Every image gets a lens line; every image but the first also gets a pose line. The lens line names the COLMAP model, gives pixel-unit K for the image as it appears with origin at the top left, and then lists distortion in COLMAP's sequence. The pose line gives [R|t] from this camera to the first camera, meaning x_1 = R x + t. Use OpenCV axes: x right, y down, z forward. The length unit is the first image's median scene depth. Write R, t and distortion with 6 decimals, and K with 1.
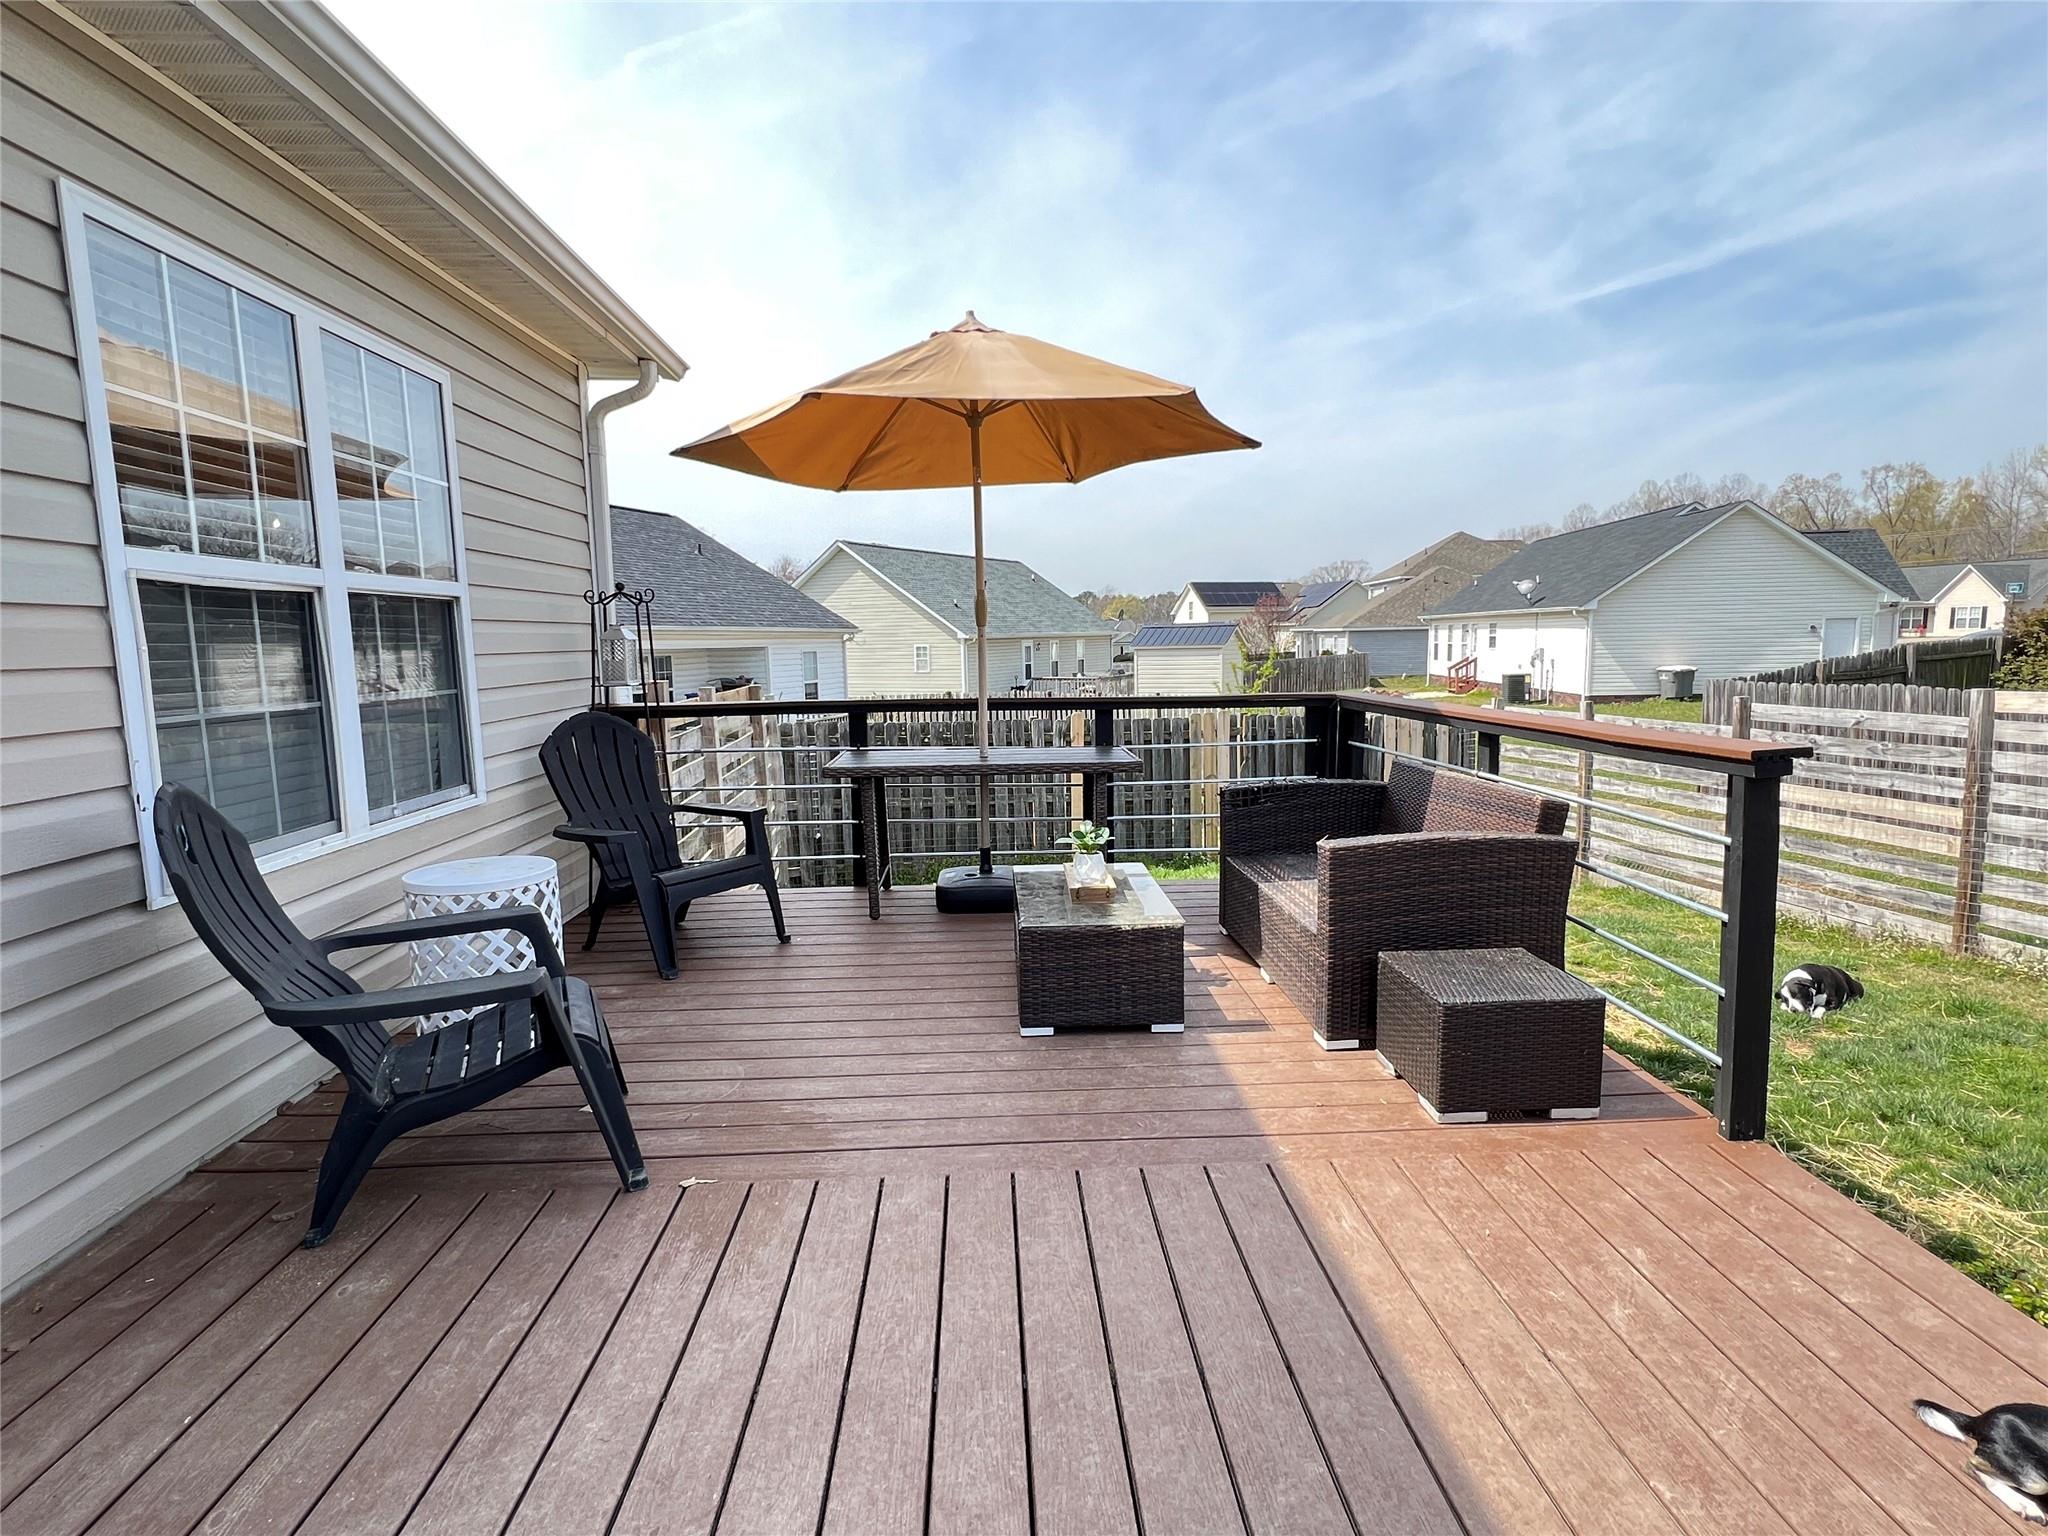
lens RADIAL K [[1018.6, 0, 1024.0], [0, 1018.6, 768.0], [0, 0, 1]] dist [-0.000397, -0.000238]
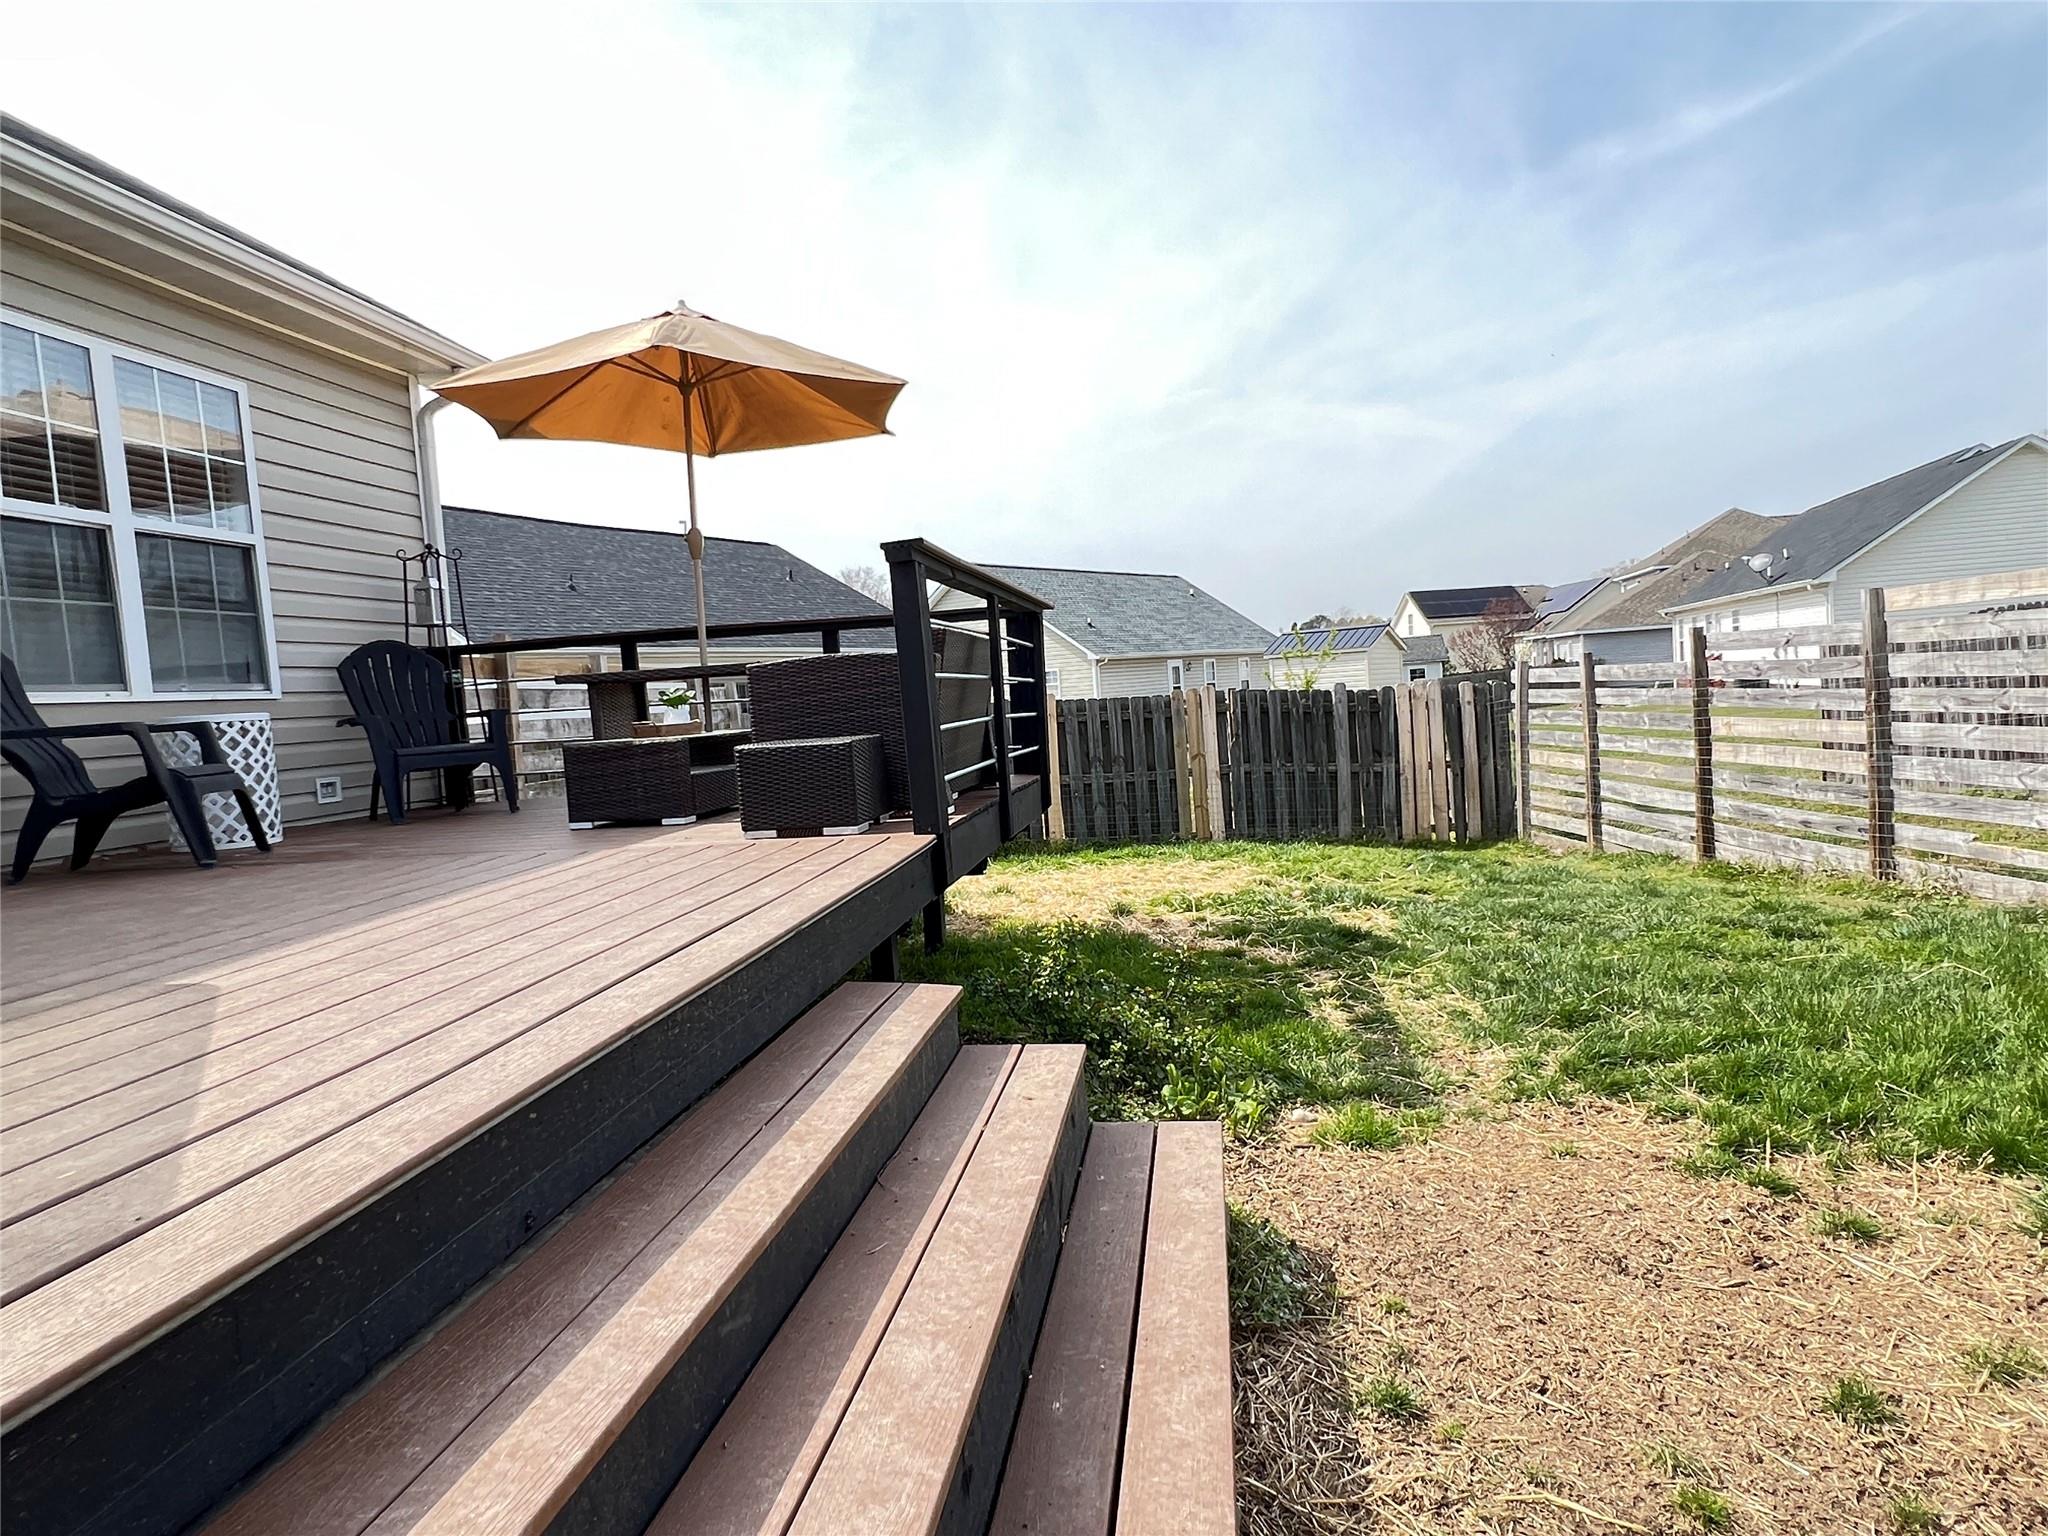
lens RADIAL K [[1166.7, 0, 1024.0], [0, 1166.7, 768.0], [0, 0, 1]] dist [-0.003463, -0.001175]
pose [[0.982841, -0.032848, -0.181508, 0.337270], [0.024049, 0.998436, -0.050470, 0.107827], [0.182882, 0.045239, 0.982094, -0.151848]]
